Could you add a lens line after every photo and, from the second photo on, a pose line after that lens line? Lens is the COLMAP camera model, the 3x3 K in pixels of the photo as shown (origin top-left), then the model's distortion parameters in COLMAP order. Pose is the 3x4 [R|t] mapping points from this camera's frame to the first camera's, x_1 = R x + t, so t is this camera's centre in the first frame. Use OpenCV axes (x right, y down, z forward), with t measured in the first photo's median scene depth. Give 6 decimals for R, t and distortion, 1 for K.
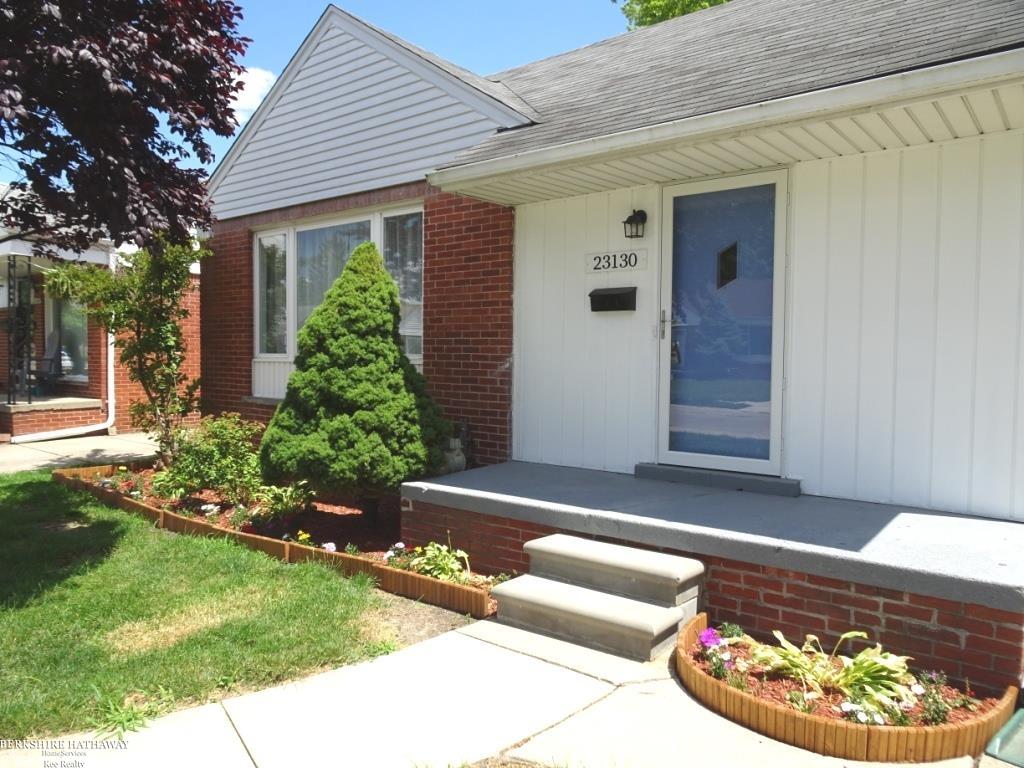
lens RADIAL K [[726.1, 0, 512.0], [0, 726.1, 384.0], [0, 0, 1]] dist [0.000030, -0.001834]
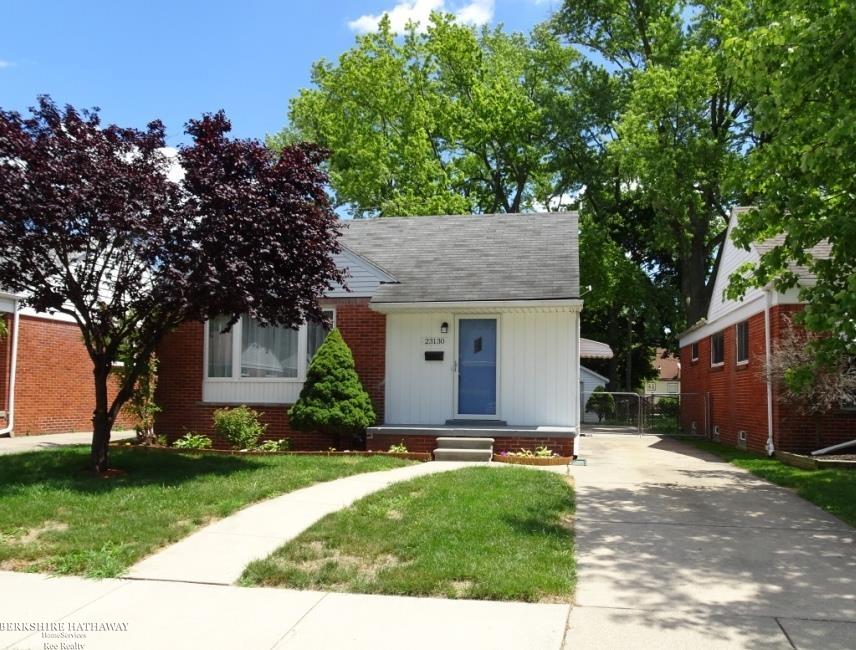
lens RADIAL K [[774.0, 0, 428.0], [0, 774.0, 325.0], [0, 0, 1]] dist [-0.062477, 0.004231]
pose [[0.890555, 0.041704, 0.452959, -1.154805], [0.017104, 0.992014, -0.124962, 0.118845], [-0.454553, 0.119033, 0.882730, -1.448696]]
